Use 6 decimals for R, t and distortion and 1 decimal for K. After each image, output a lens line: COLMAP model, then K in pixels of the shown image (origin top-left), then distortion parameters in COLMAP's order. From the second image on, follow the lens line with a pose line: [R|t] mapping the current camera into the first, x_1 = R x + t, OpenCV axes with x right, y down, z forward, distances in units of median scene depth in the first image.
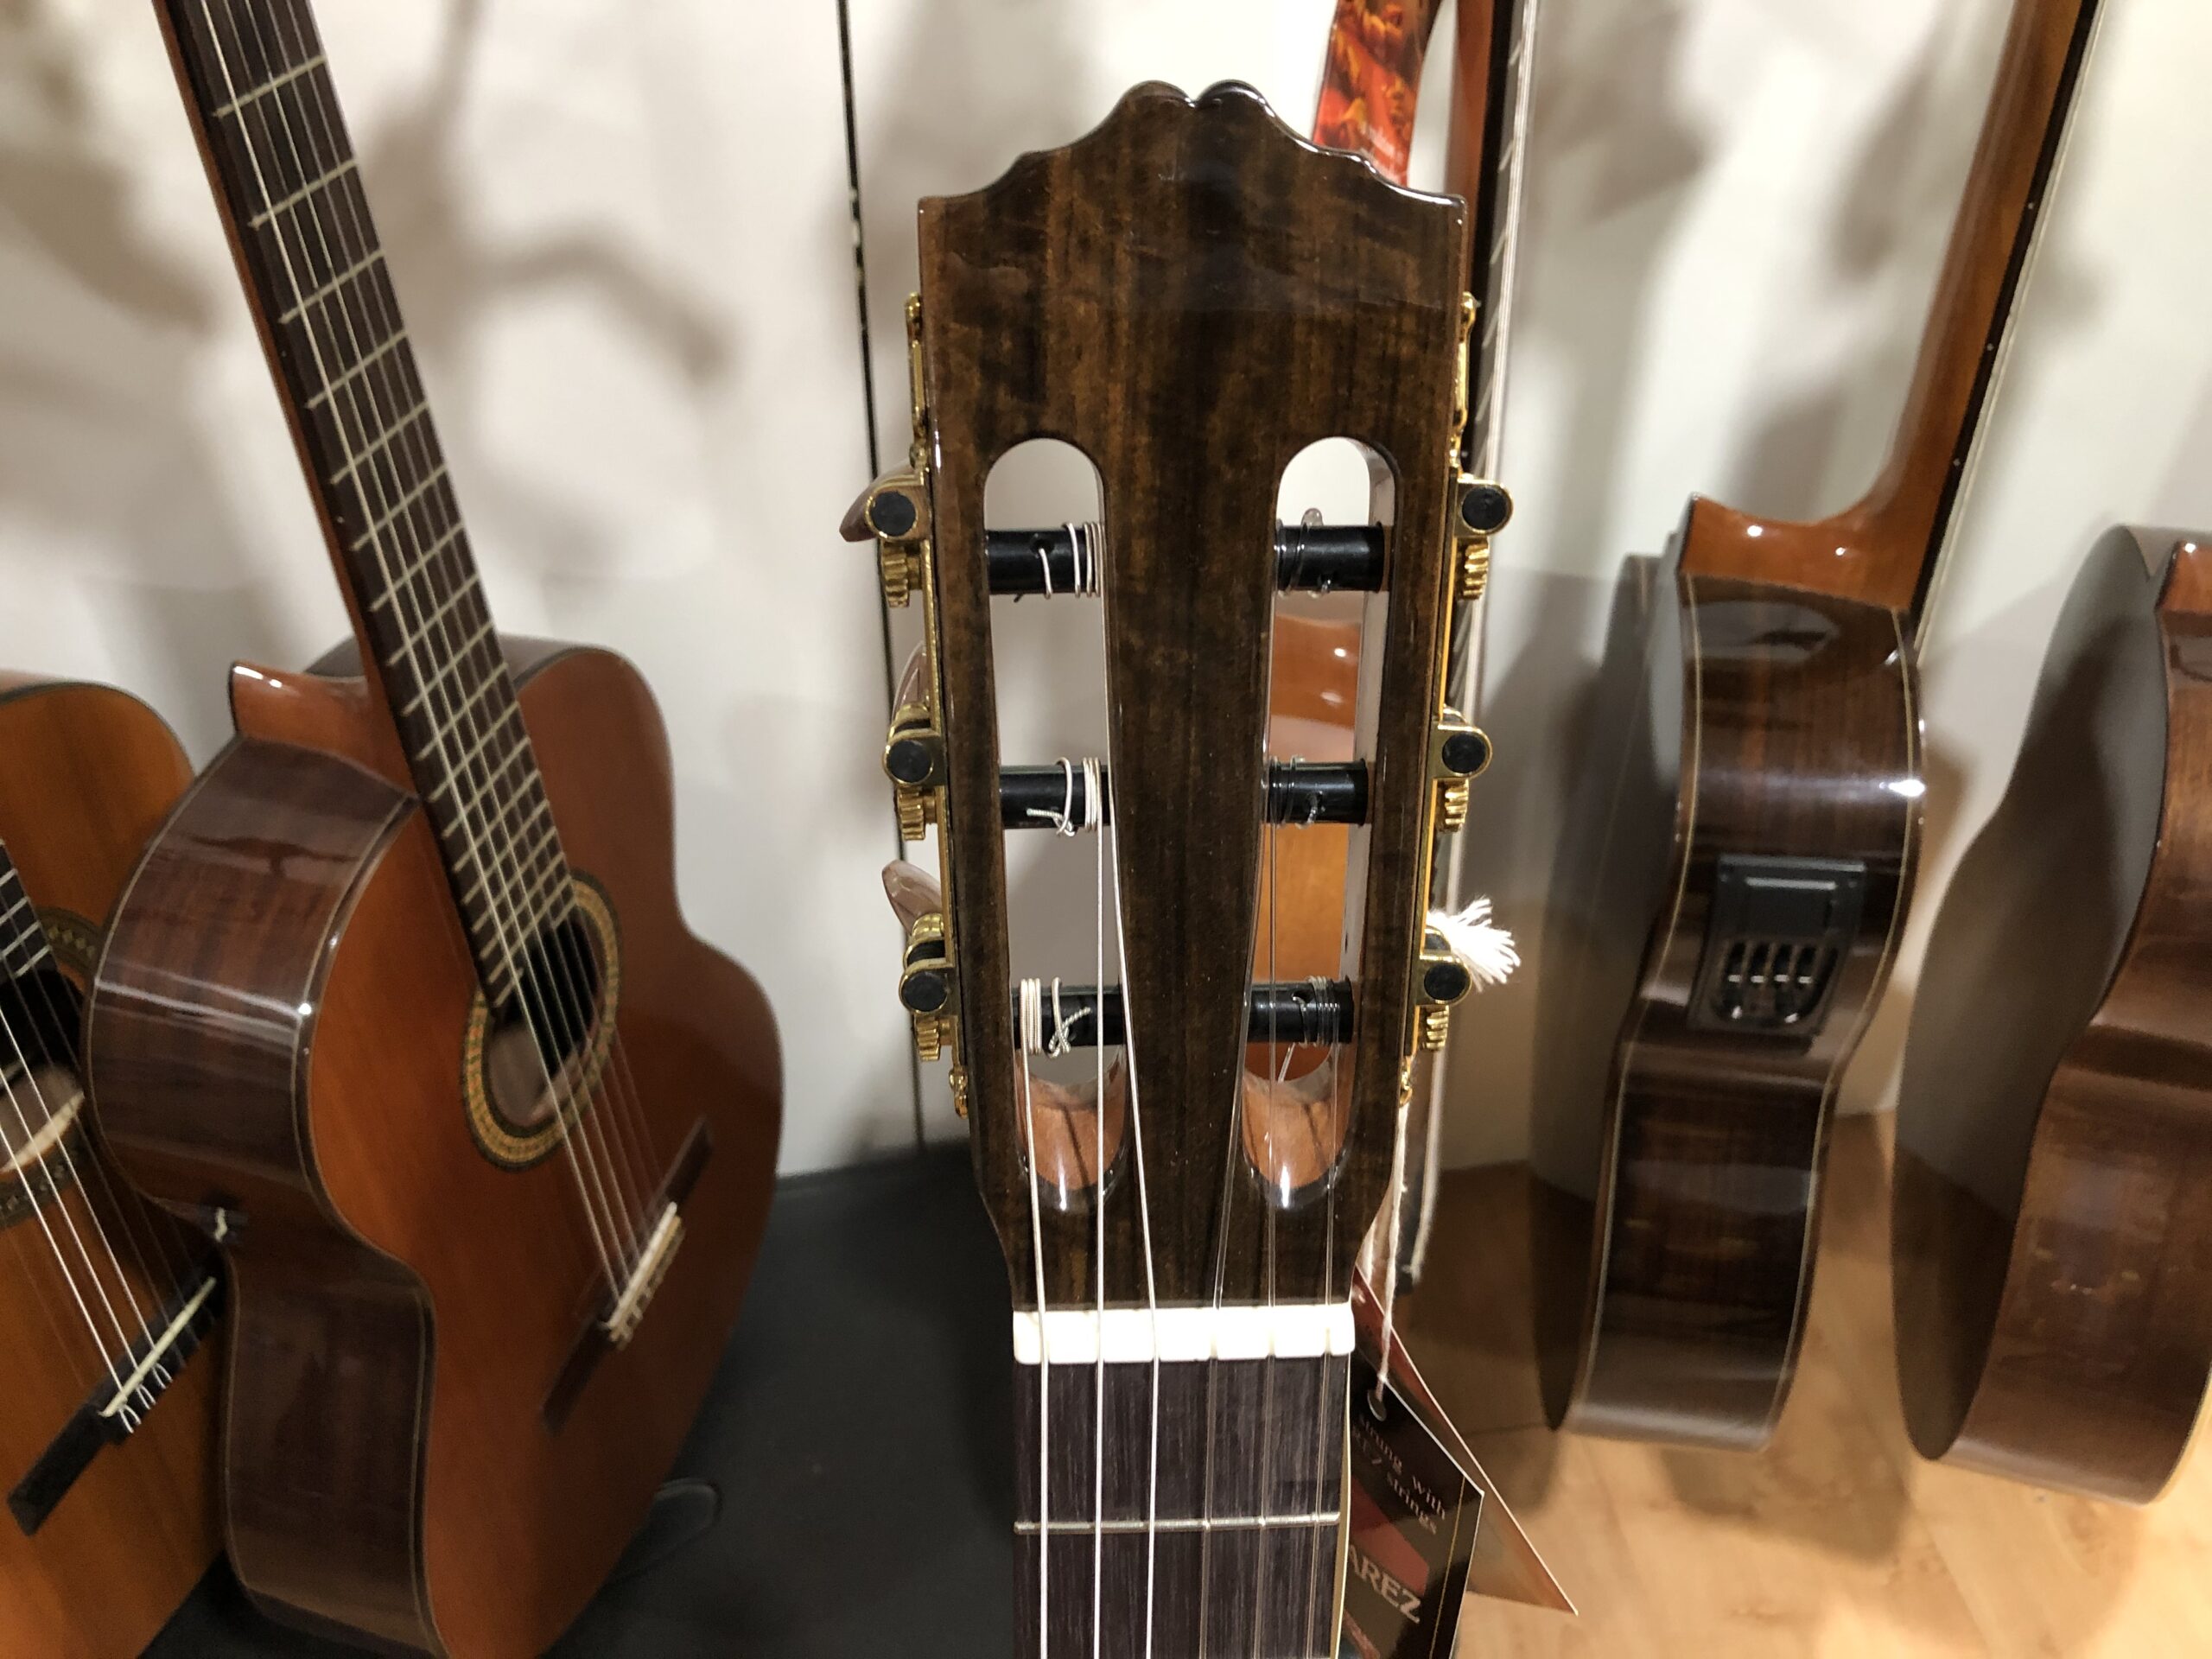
lens RADIAL K [[2072.7, 0, 1106.0], [0, 2072.7, 829.5], [0, 0, 1]] dist [-0.008668, -0.021879]
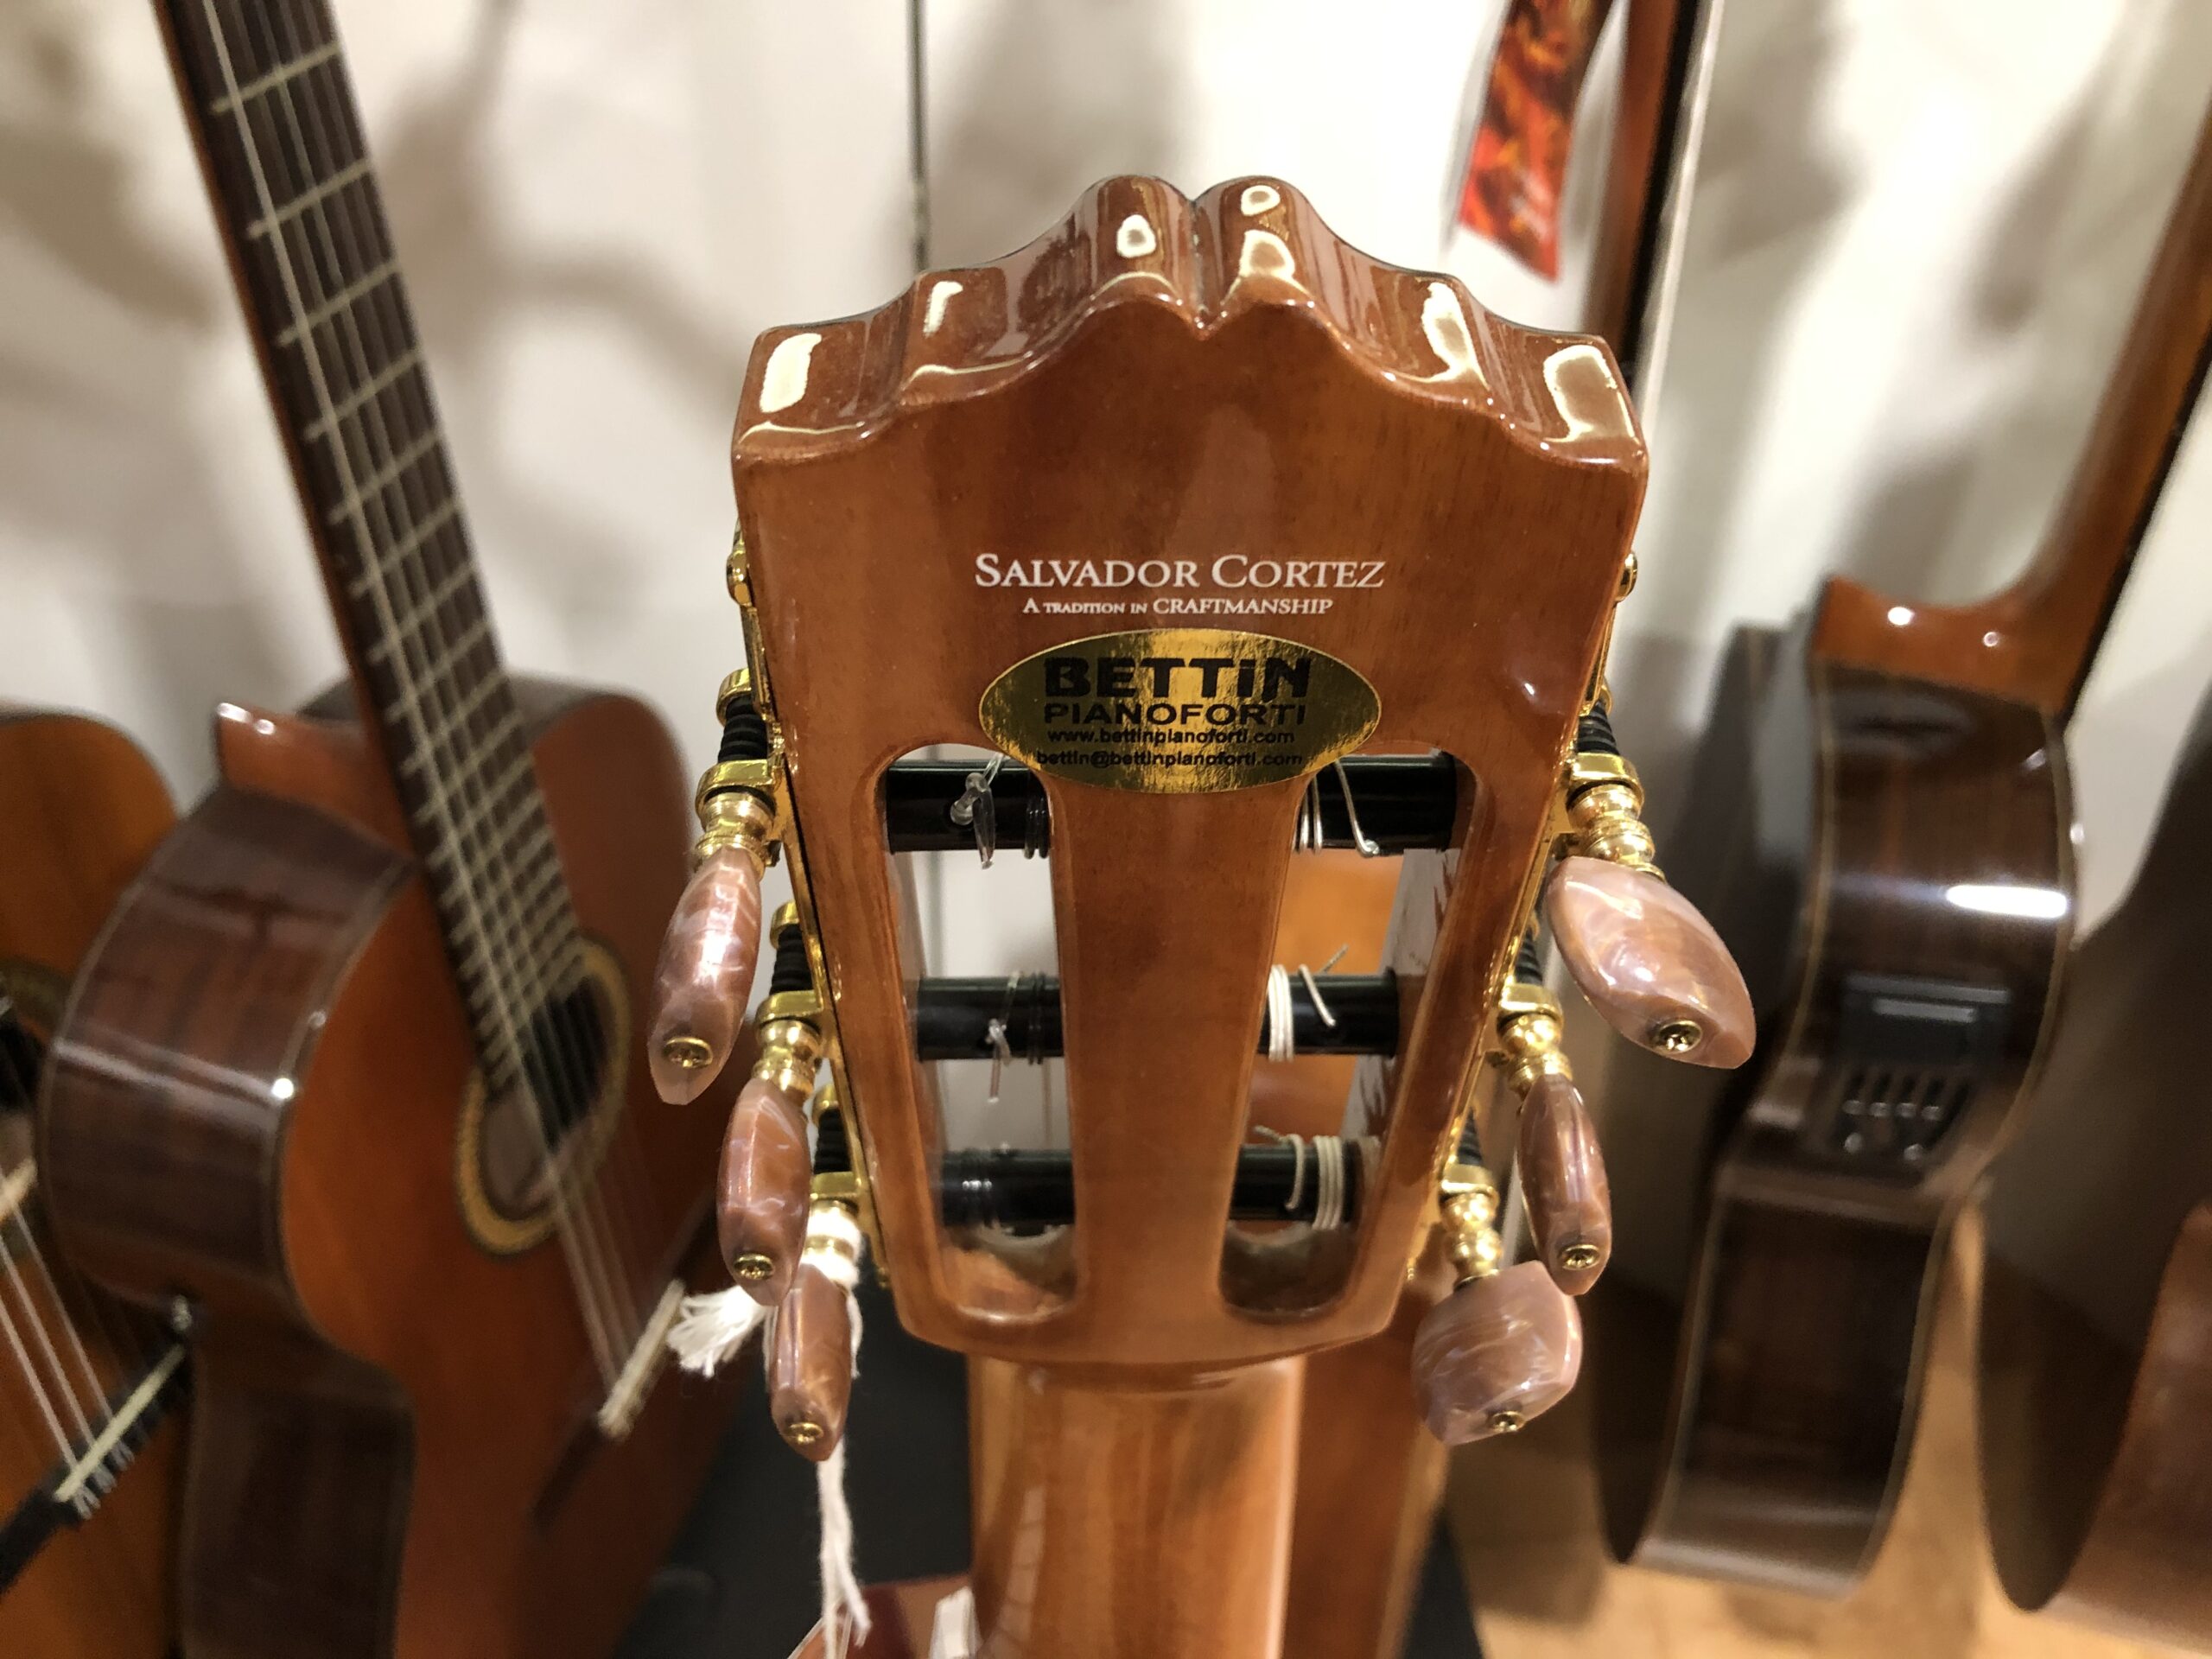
lens RADIAL K [[2082.9, 0, 1113.8], [0, 2082.9, 820.7], [0, 0, 1]] dist [0.000887, -0.073998]
pose [[0.999335, 0.036449, -0.001102, -0.025840], [-0.036447, 0.999335, 0.001137, -0.042900], [0.001143, -0.001096, 0.999999, 0.086388]]
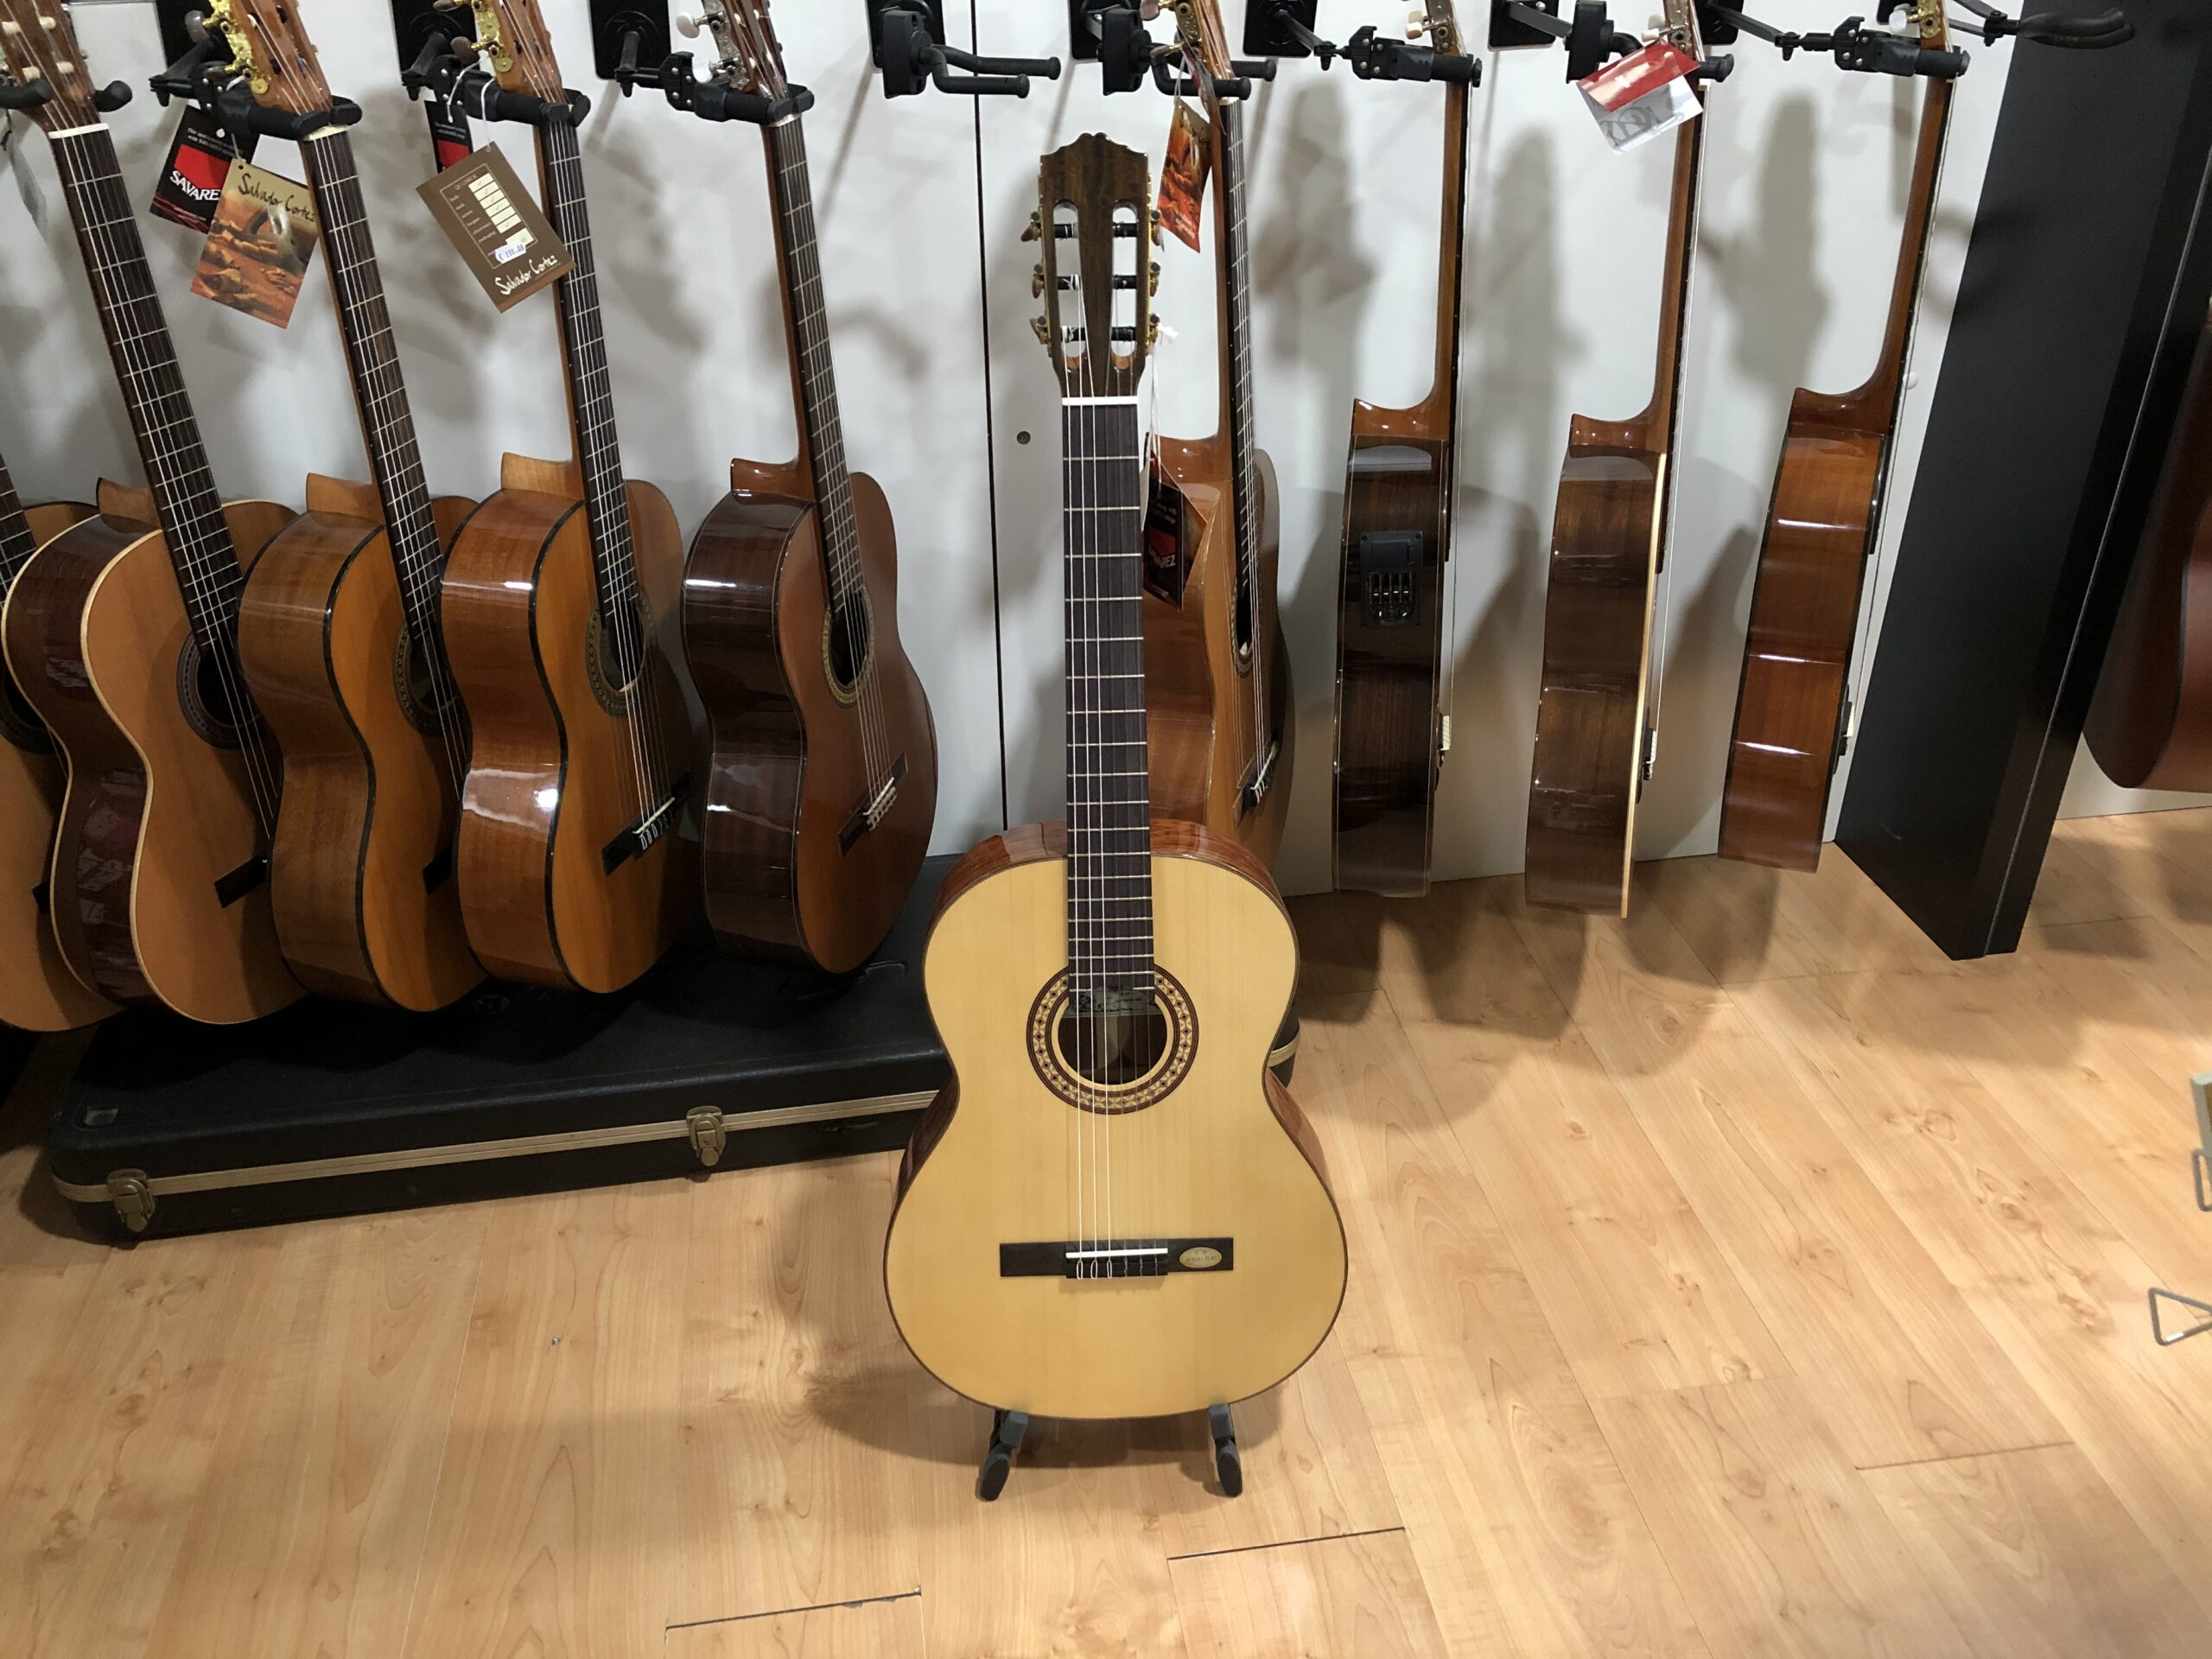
lens RADIAL K [[2072.7, 0, 1106.0], [0, 2072.7, 829.5], [0, 0, 1]] dist [-0.008668, -0.021879]
pose [[0.999603, -0.022971, -0.016296, 0.038194], [0.019934, 0.985783, -0.166838, 0.709431], [0.019897, 0.166447, 0.985850, -1.220491]]
